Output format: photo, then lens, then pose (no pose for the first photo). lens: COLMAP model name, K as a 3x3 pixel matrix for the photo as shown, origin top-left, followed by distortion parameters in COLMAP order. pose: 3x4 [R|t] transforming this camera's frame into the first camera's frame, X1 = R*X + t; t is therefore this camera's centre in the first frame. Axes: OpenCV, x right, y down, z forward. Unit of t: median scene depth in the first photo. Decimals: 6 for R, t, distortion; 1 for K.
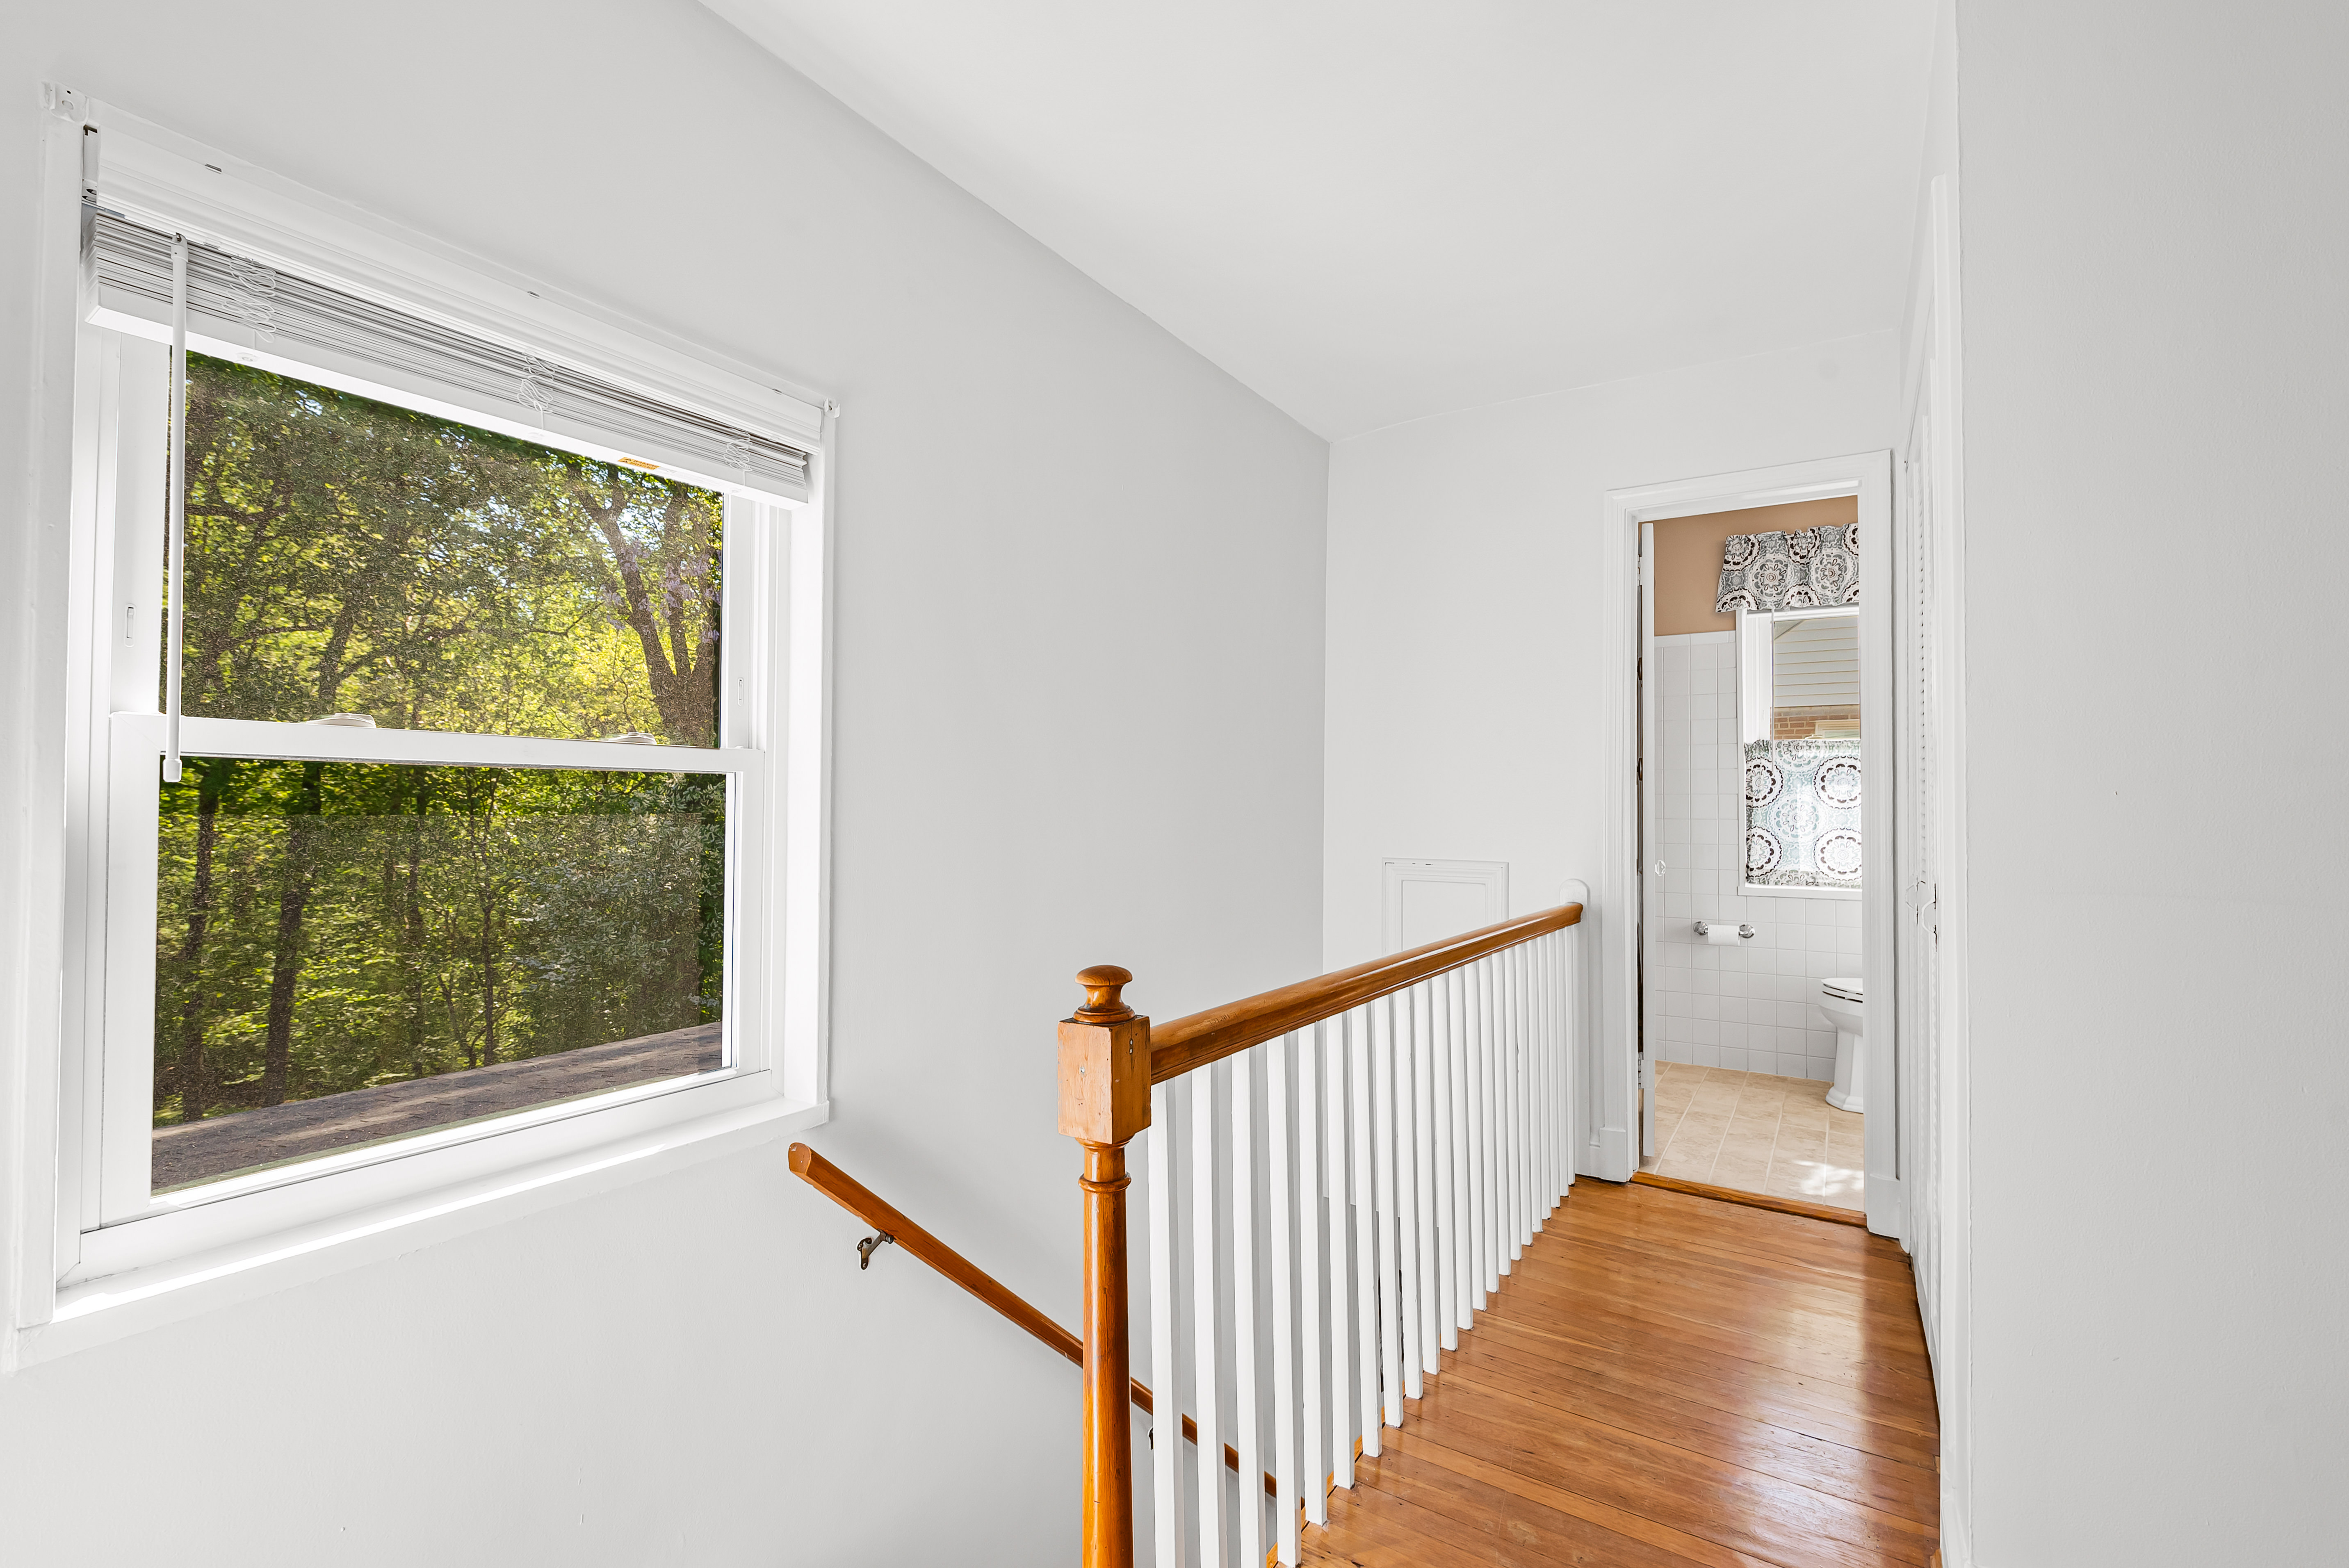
lens RADIAL K [[935.1, 0, 1179.6], [0, 935.1, 773.8], [0, 0, 1]] dist [-0.005717, -0.000126]
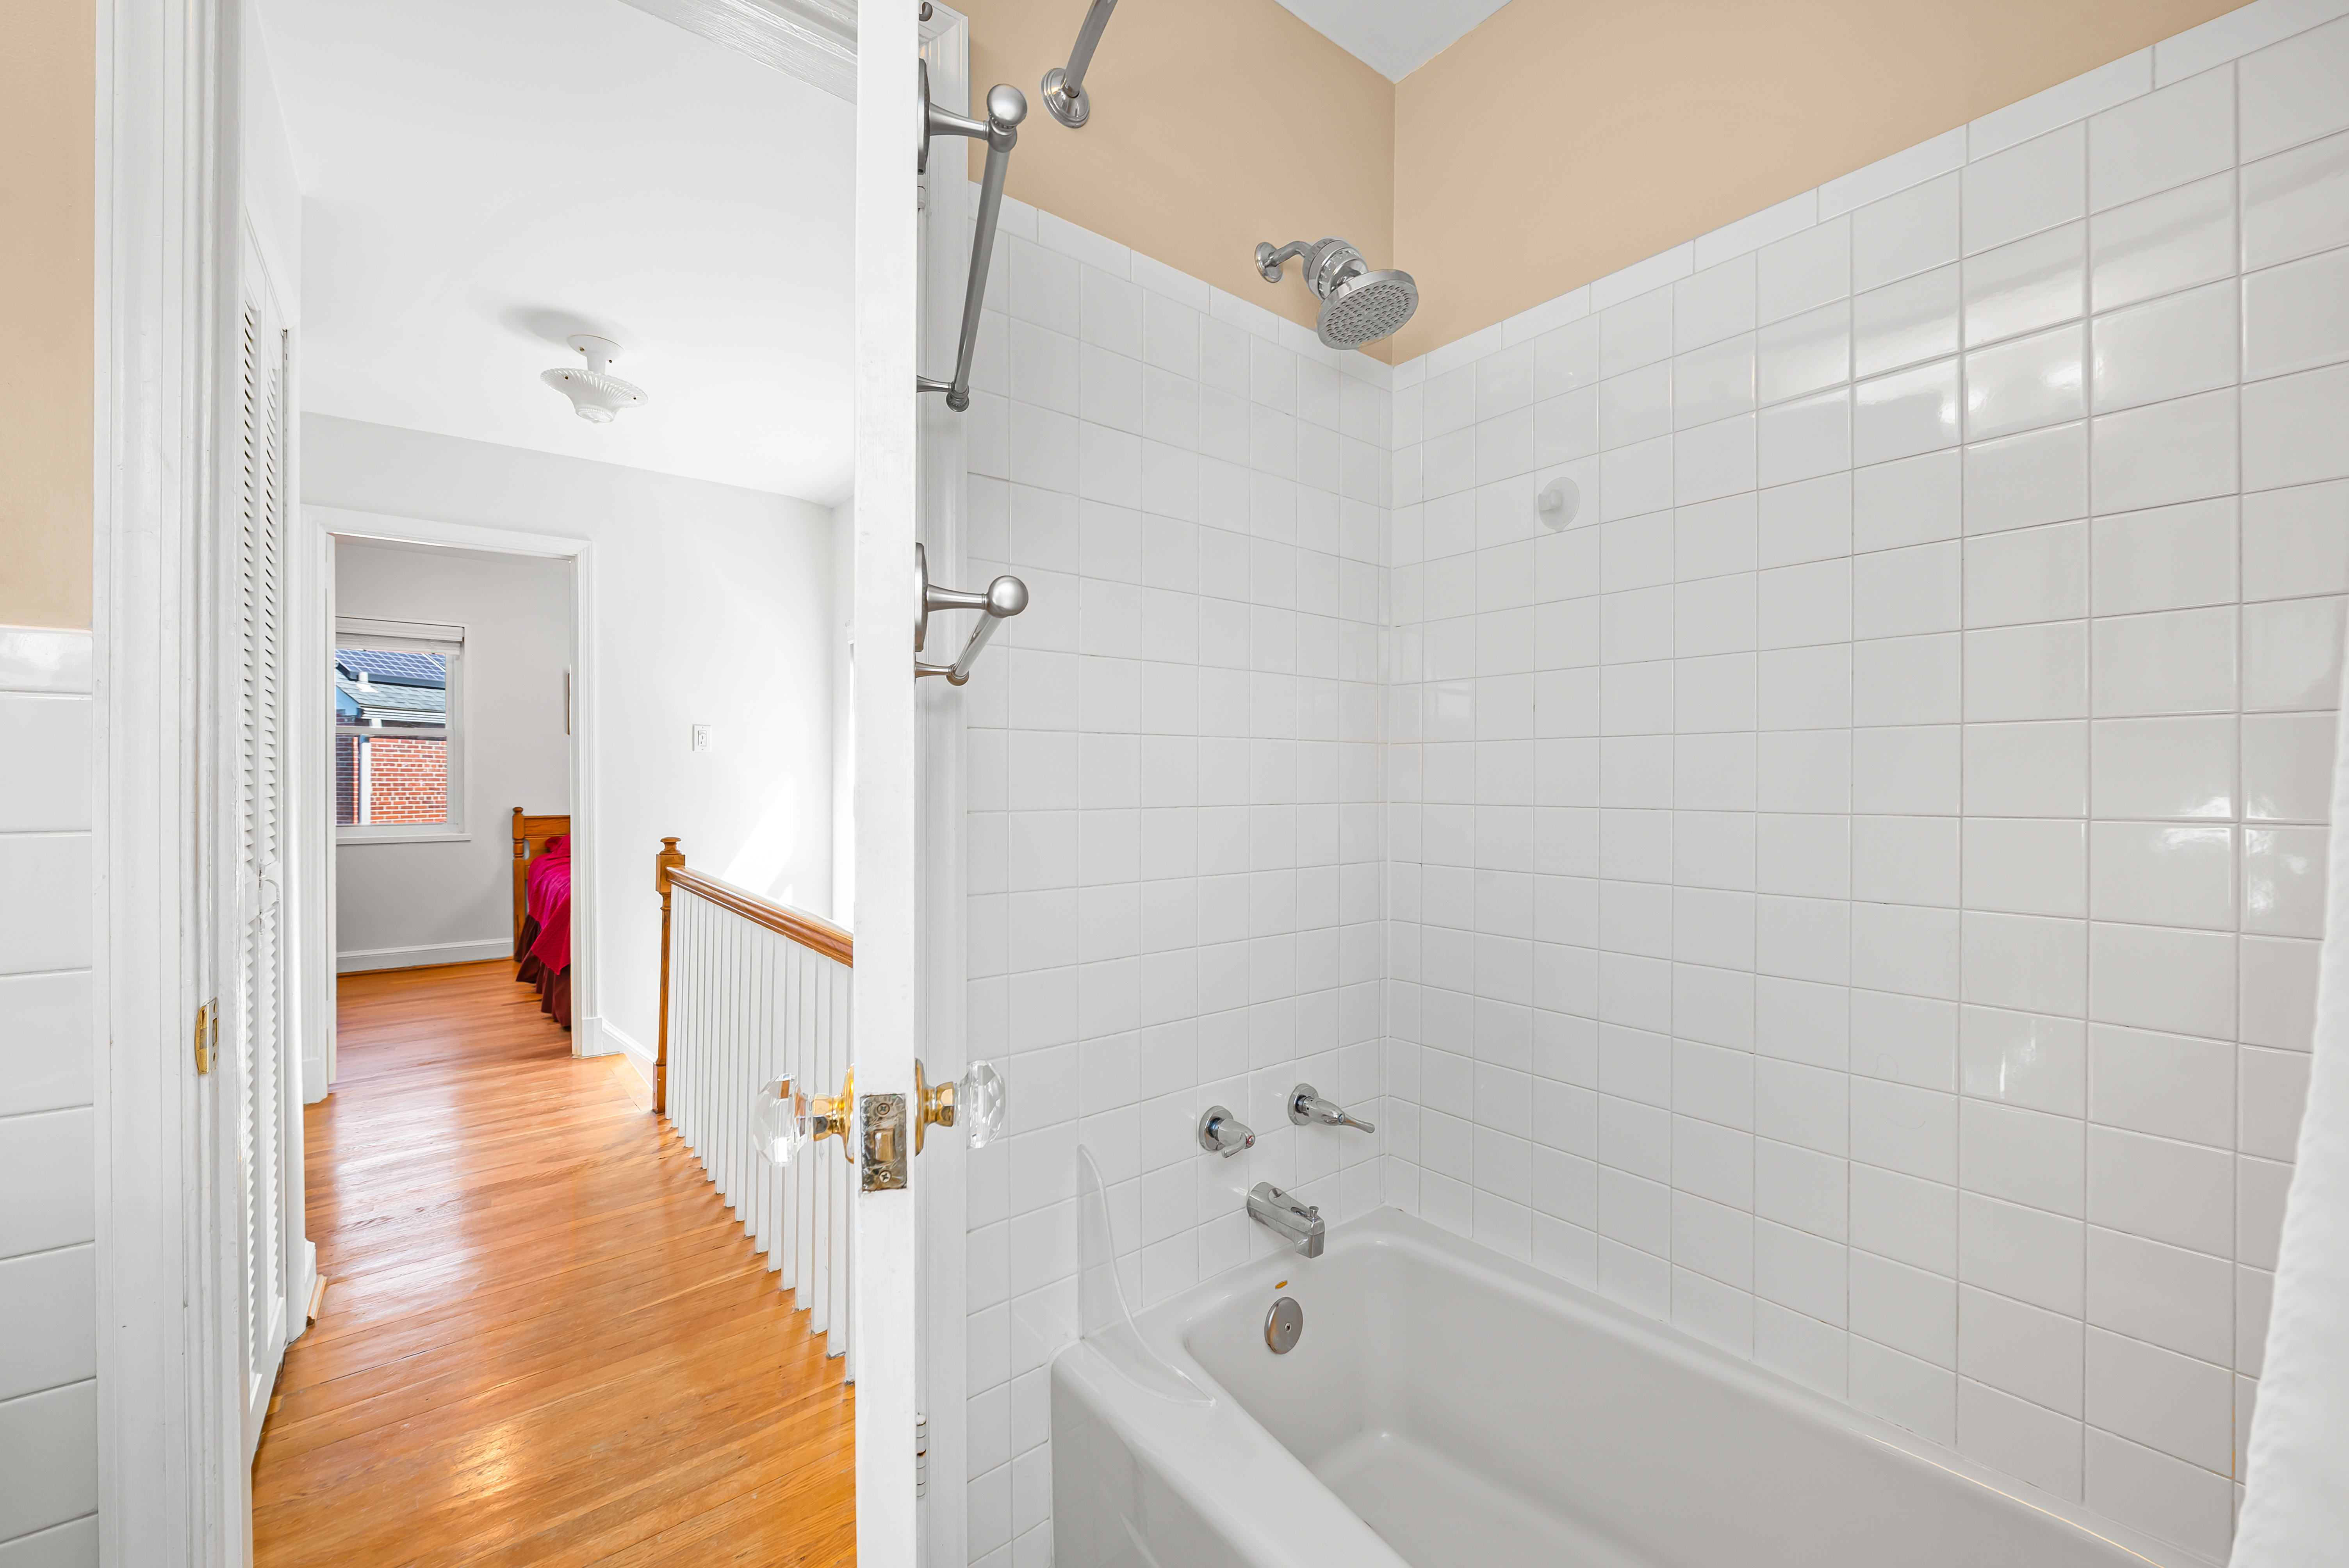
lens RADIAL K [[925.3, 0, 1174.5], [0, 925.3, 784.0], [0, 0, 1]] dist [0.026919, 0.000023]
pose [[-0.272729, -0.001498, -0.962090, 1.091083], [0.022831, 0.999707, -0.008028, 0.064555], [0.961820, -0.024155, -0.272615, 1.578622]]
